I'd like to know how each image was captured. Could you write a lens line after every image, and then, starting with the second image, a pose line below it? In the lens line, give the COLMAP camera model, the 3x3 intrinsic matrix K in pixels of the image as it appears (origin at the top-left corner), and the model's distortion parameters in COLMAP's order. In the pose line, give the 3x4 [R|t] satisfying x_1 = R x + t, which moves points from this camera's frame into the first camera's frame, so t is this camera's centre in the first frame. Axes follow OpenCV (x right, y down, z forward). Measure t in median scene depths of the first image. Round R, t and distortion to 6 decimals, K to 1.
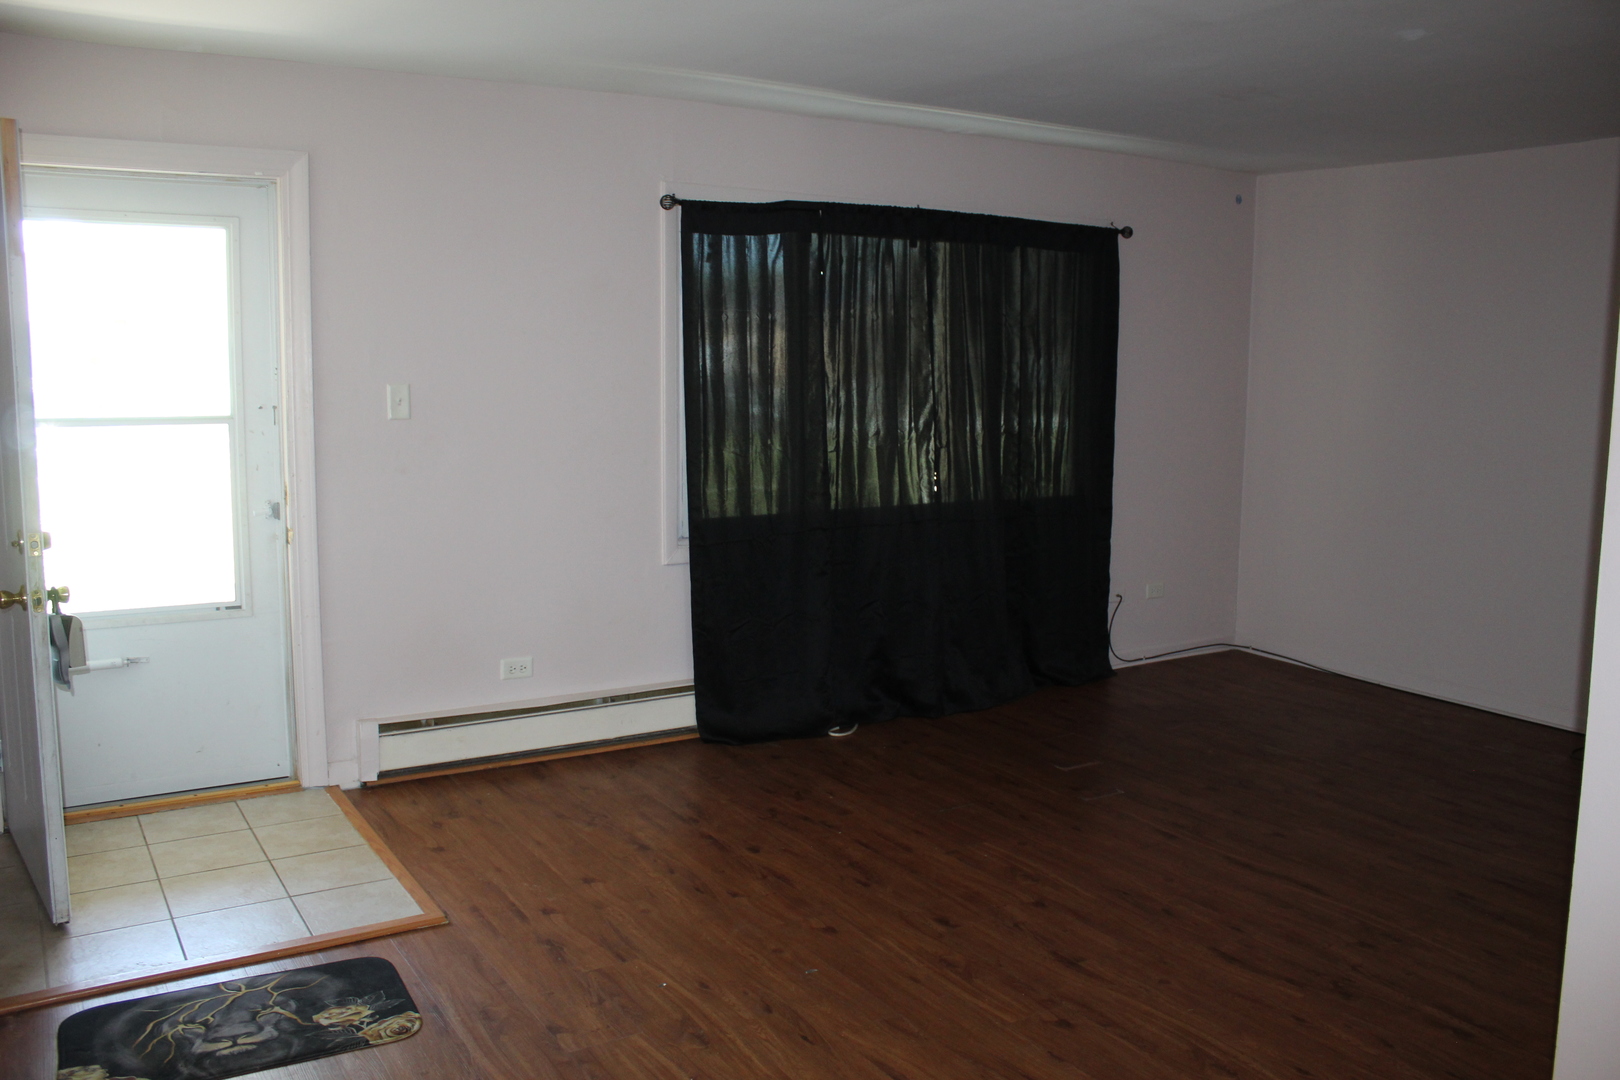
lens RADIAL K [[1358.9, 0, 810.0], [0, 1358.9, 540.0], [0, 0, 1]] dist [-0.164596, 0.132194]
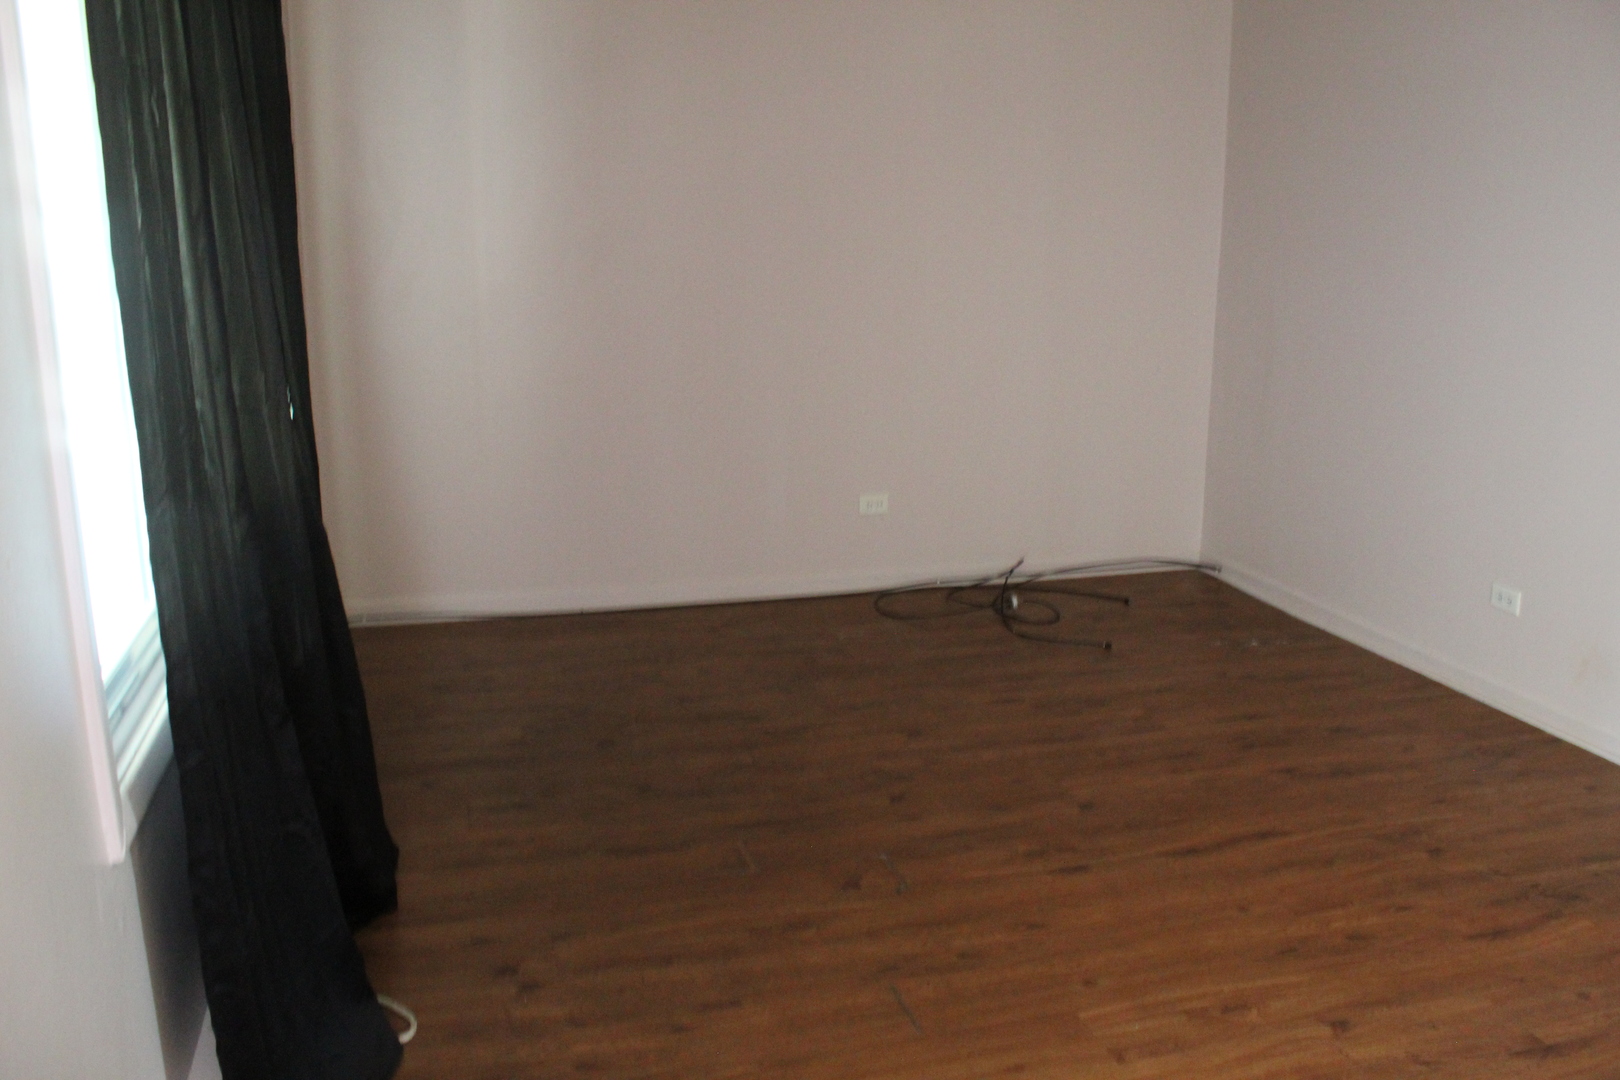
lens RADIAL K [[1358.9, 0, 810.0], [0, 1358.9, 540.0], [0, 0, 1]] dist [-0.164596, 0.132194]
pose [[0.291395, -0.235808, 0.927083, -0.369519], [0.136174, 0.969497, 0.203795, -0.108245], [-0.946861, 0.066860, 0.314617, 0.830792]]
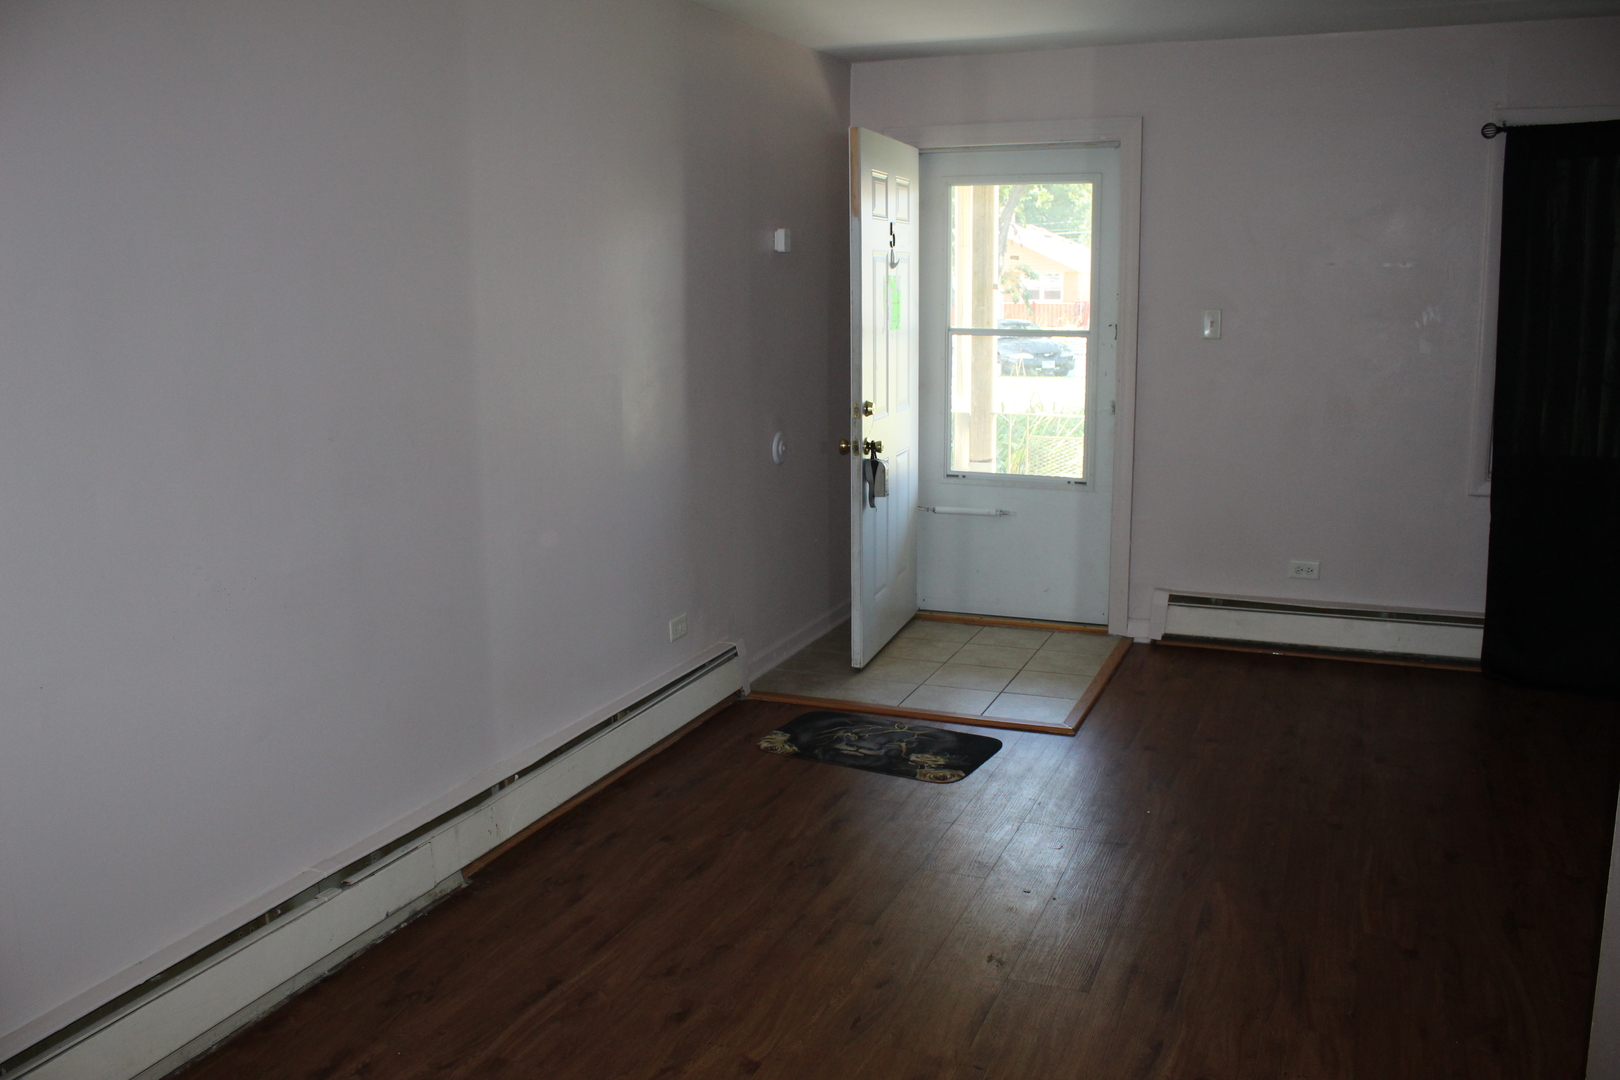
lens RADIAL K [[1381.0, 0, 810.0], [0, 1381.0, 540.0], [0, 0, 1]] dist [-0.139350, 0.133380]
pose [[0.578149, 0.138639, -0.804066, 0.472168], [-0.096513, 0.990160, 0.101330, -0.003139], [0.810203, 0.019019, 0.585841, 0.019762]]
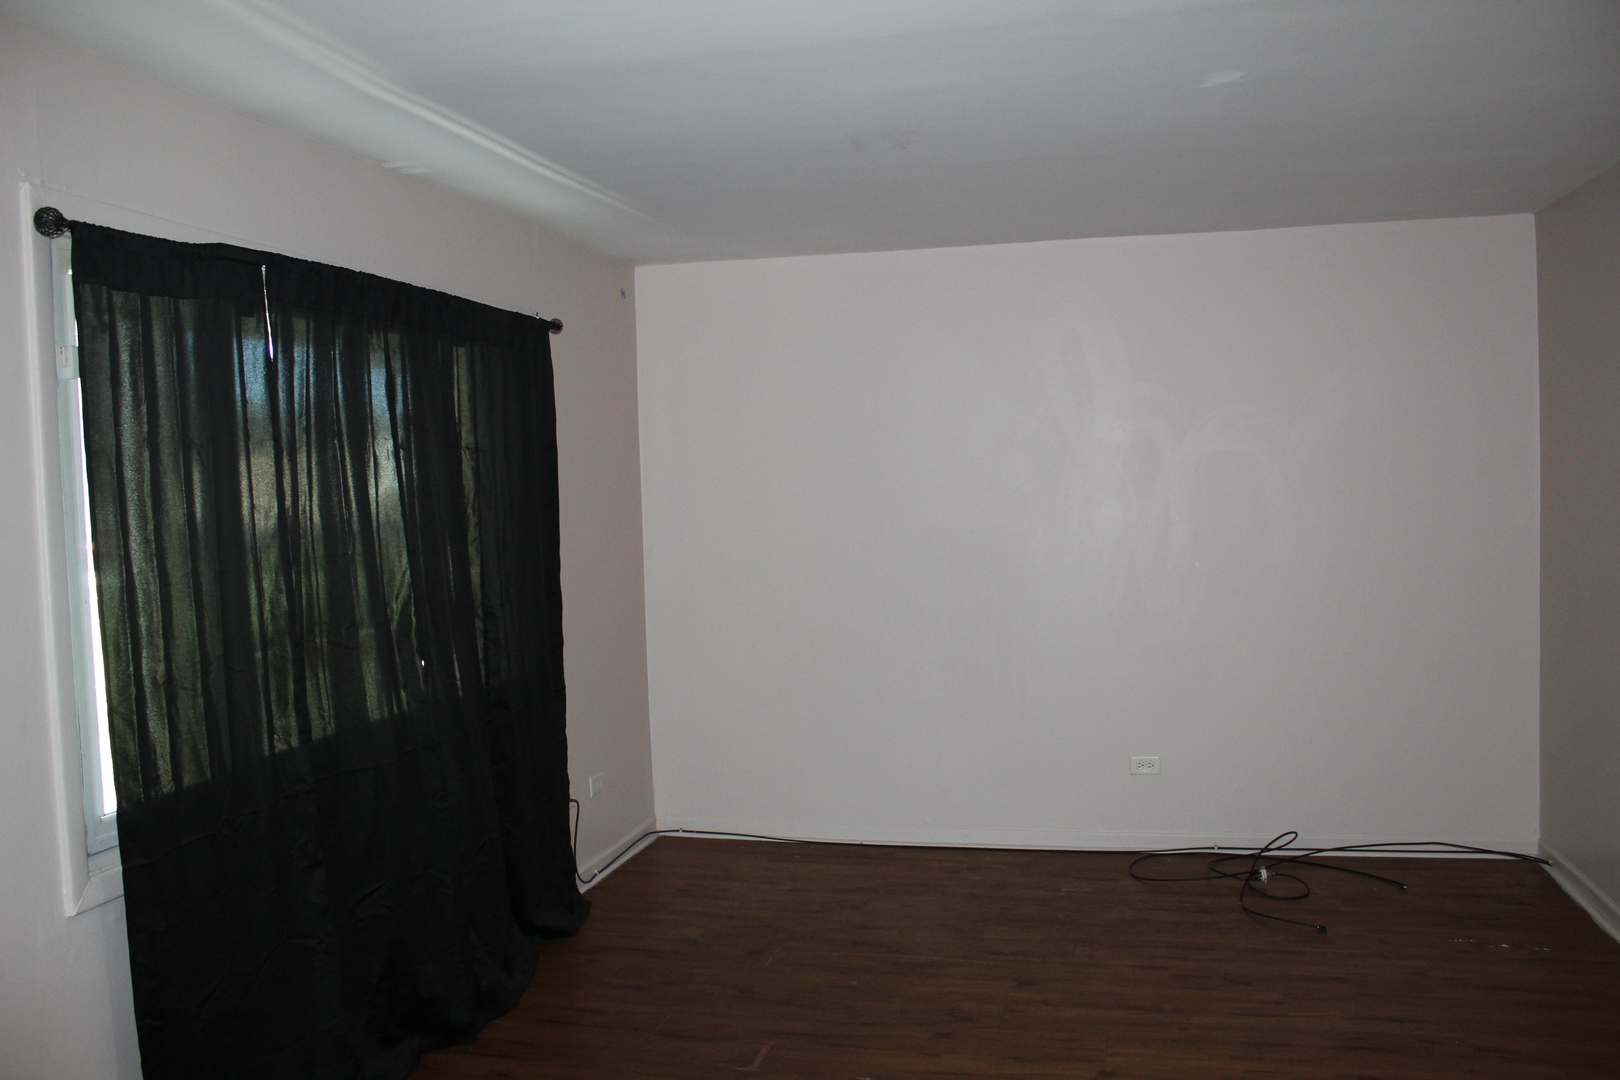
lens RADIAL K [[1358.9, 0, 810.0], [0, 1358.9, 540.0], [0, 0, 1]] dist [-0.164596, 0.132194]
pose [[0.716181, -0.063938, 0.694980, -0.270510], [0.135011, 0.989677, -0.048079, -0.069680], [-0.684732, 0.128263, 0.717420, 0.485126]]
